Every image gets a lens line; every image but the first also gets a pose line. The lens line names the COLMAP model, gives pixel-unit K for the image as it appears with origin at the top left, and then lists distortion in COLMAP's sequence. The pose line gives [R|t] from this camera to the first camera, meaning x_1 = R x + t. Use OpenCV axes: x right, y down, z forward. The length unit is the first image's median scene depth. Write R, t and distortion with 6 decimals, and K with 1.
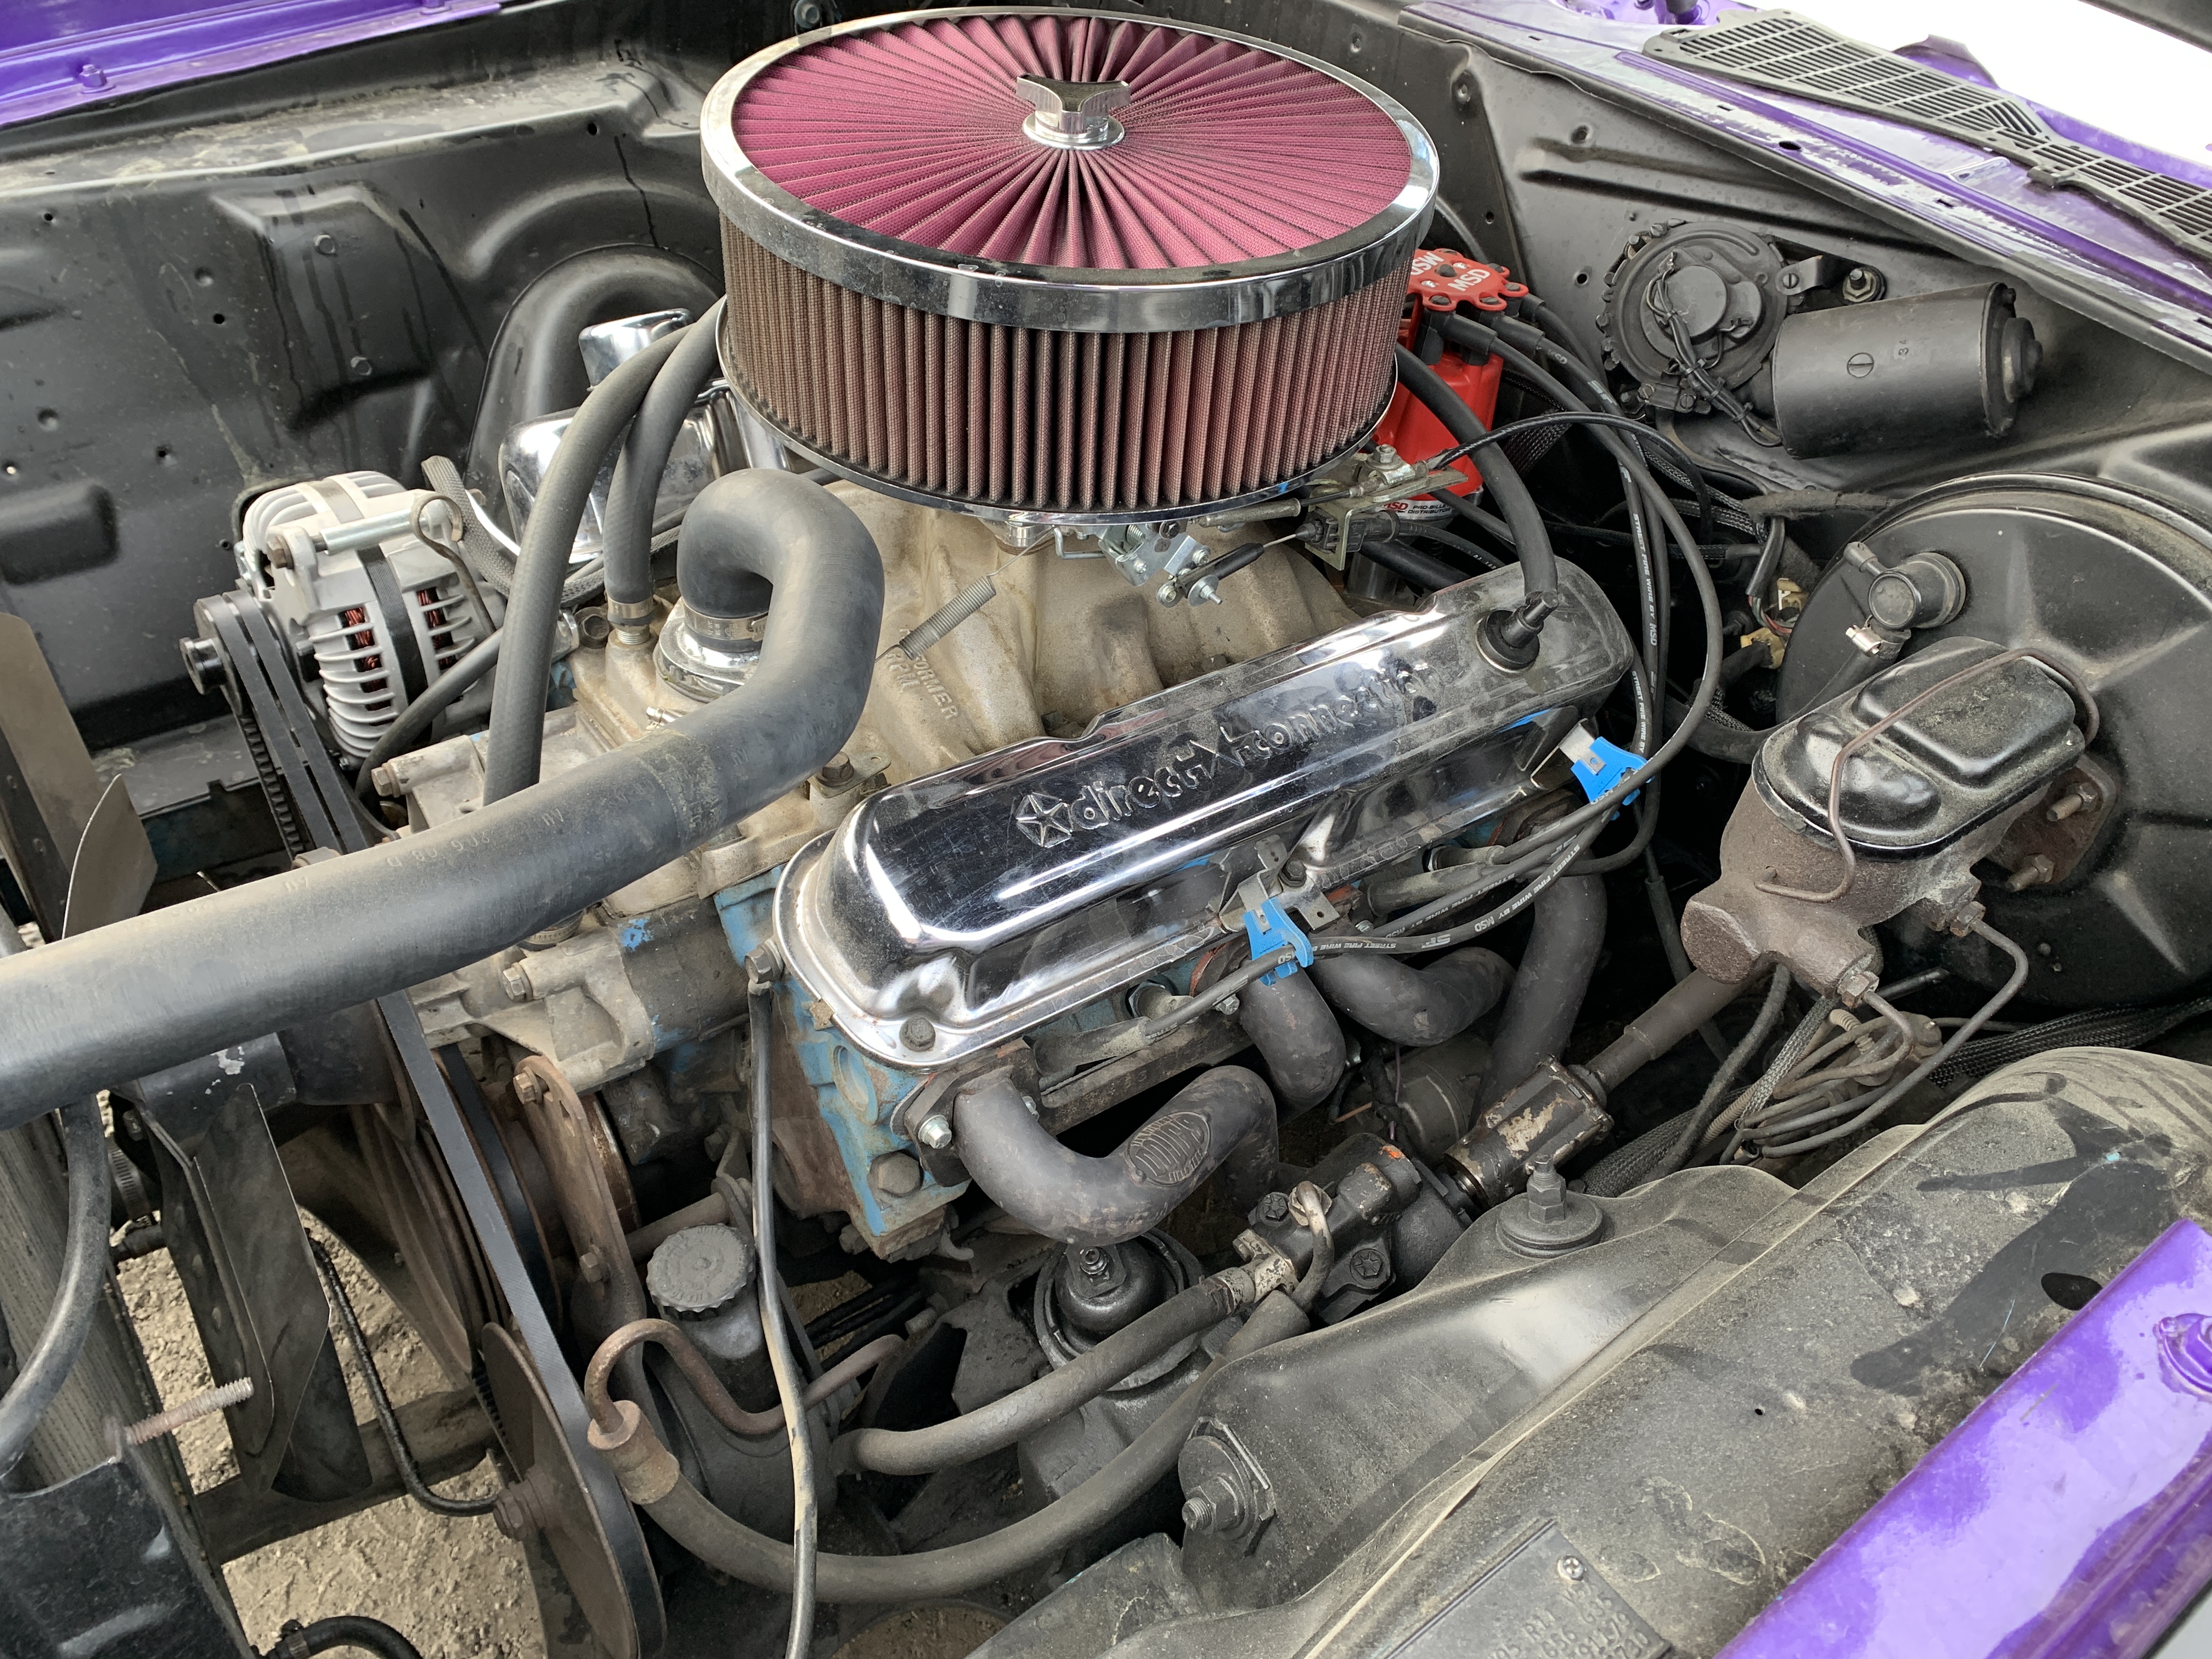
lens RADIAL K [[1696.8, 0, 1104.8], [0, 1696.8, 820.2], [0, 0, 1]] dist [0.028184, -0.012925]
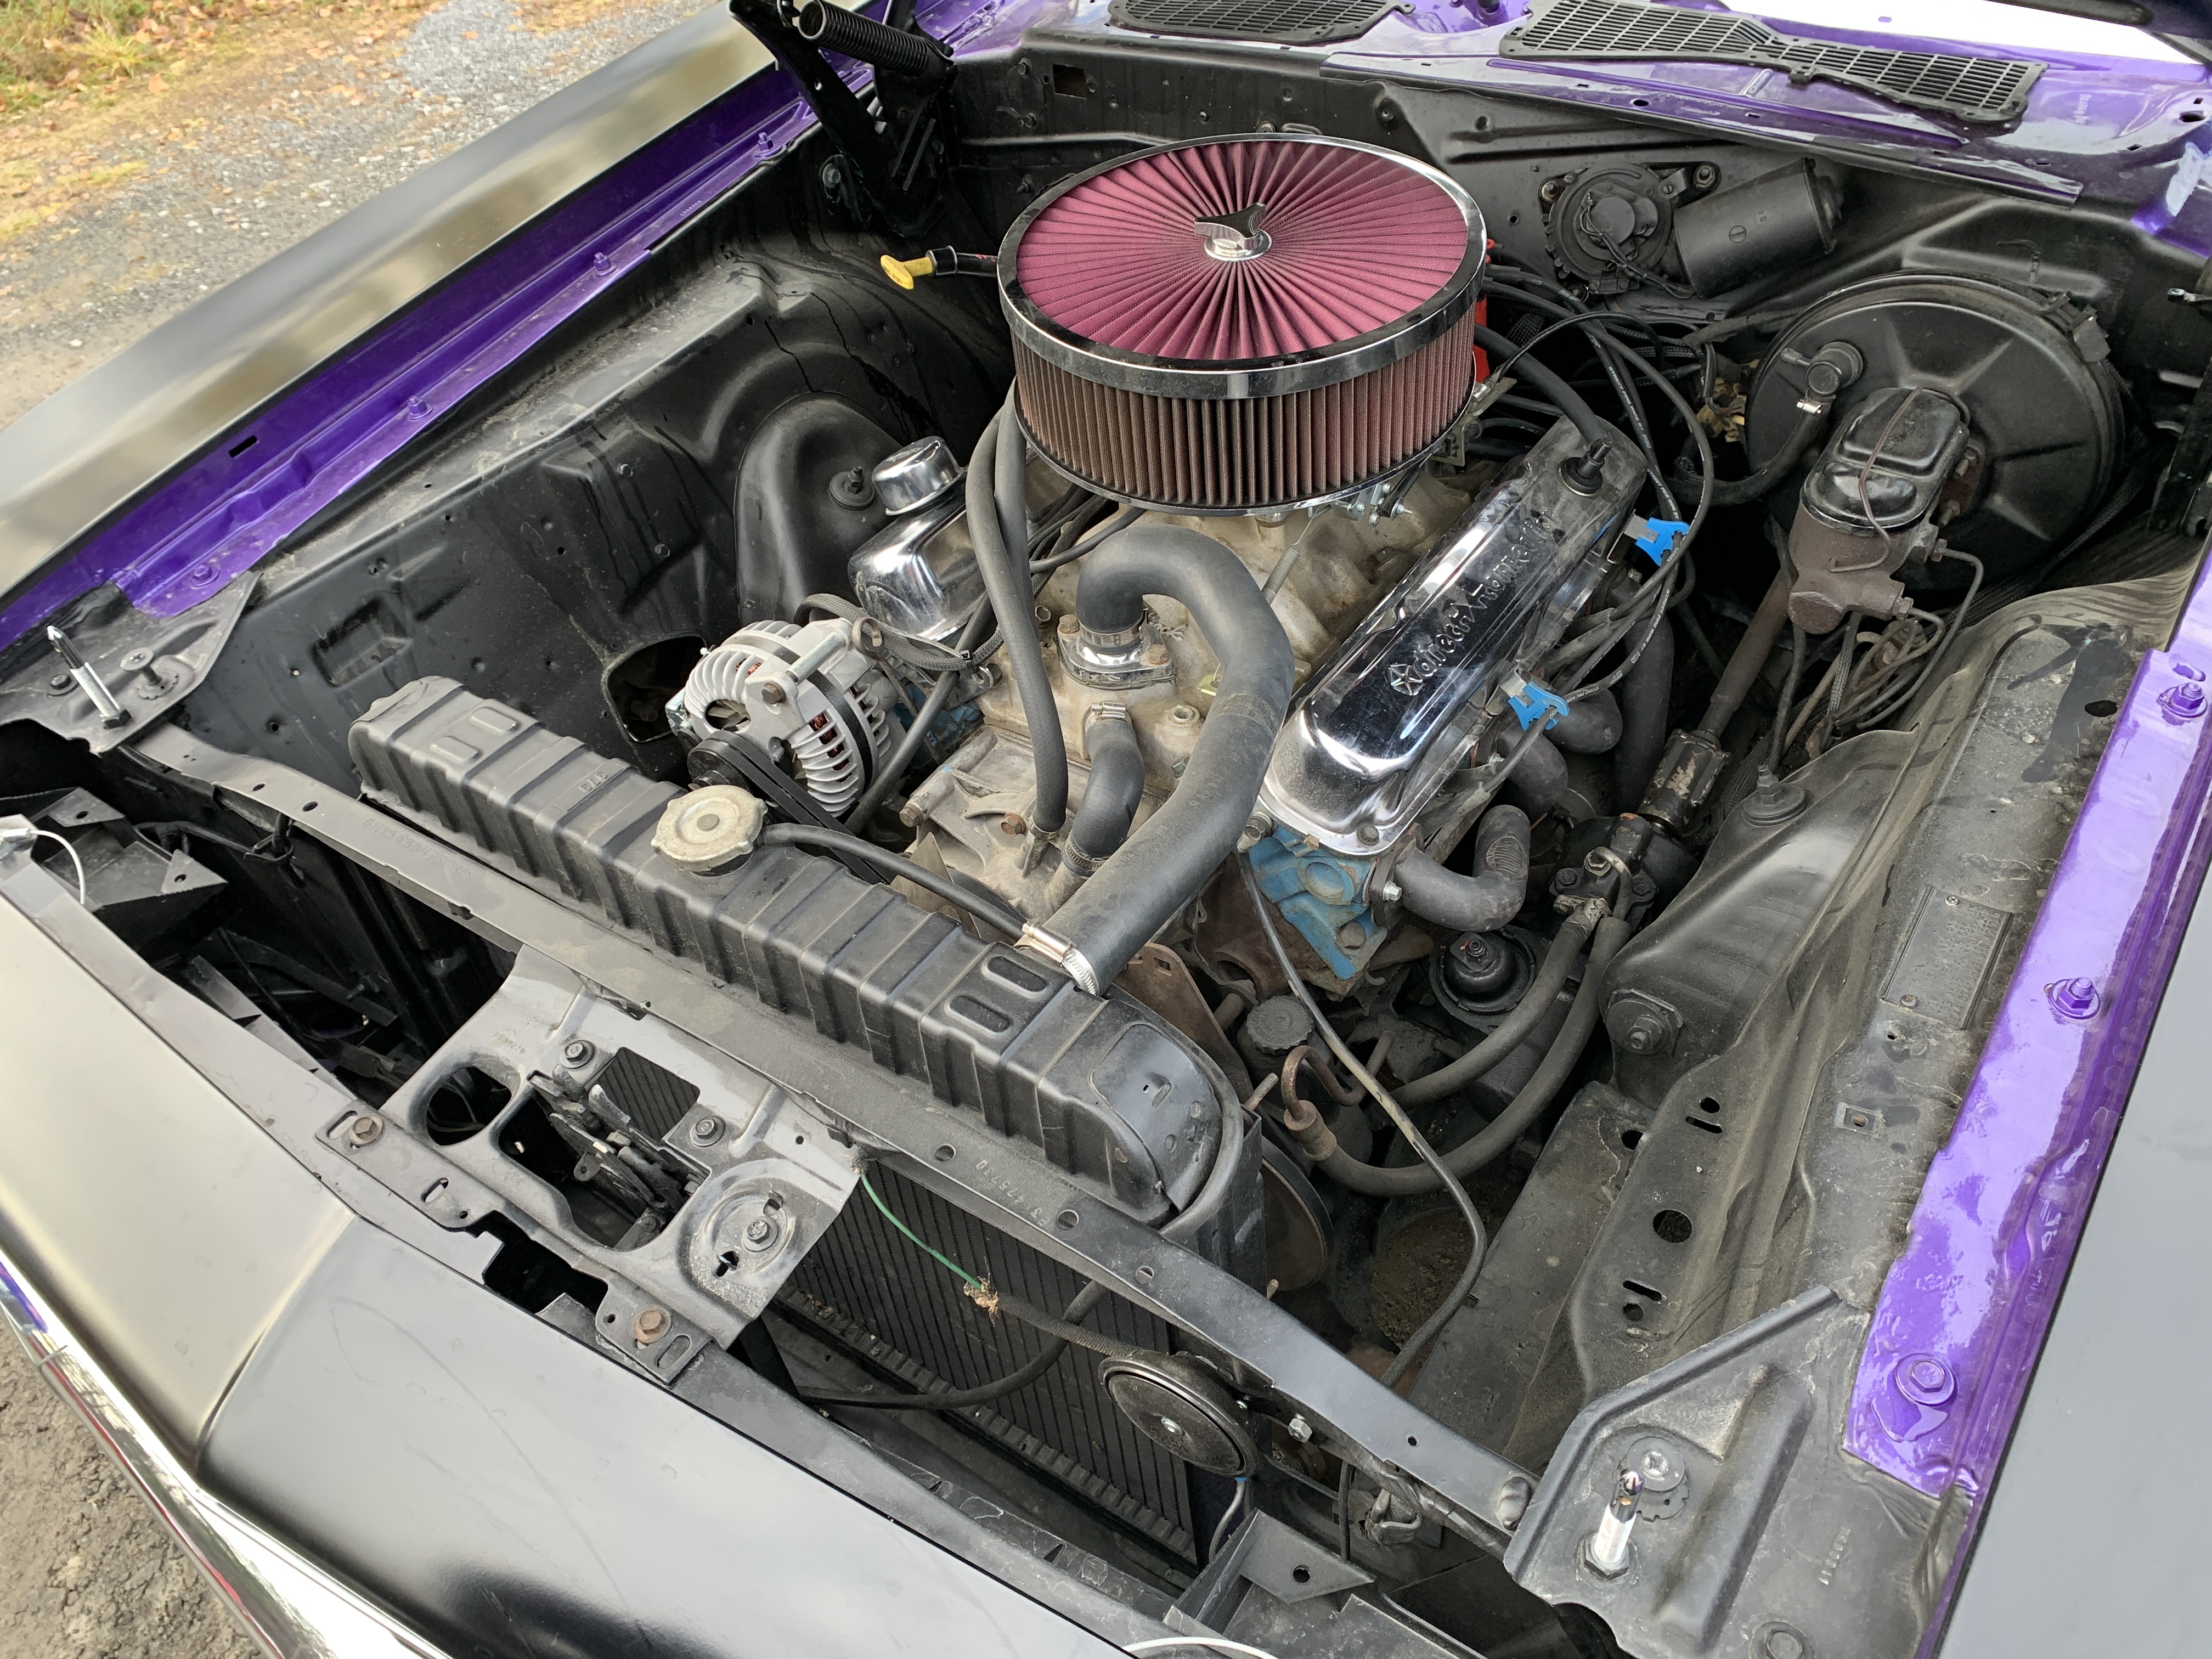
lens RADIAL K [[1696.8, 0, 1104.8], [0, 1696.8, 820.2], [0, 0, 1]] dist [0.028184, -0.012925]
pose [[0.931235, -0.340974, 0.128598, -0.459977], [0.332902, 0.939525, 0.080432, -0.082163], [-0.148246, -0.032091, 0.988430, -0.447311]]
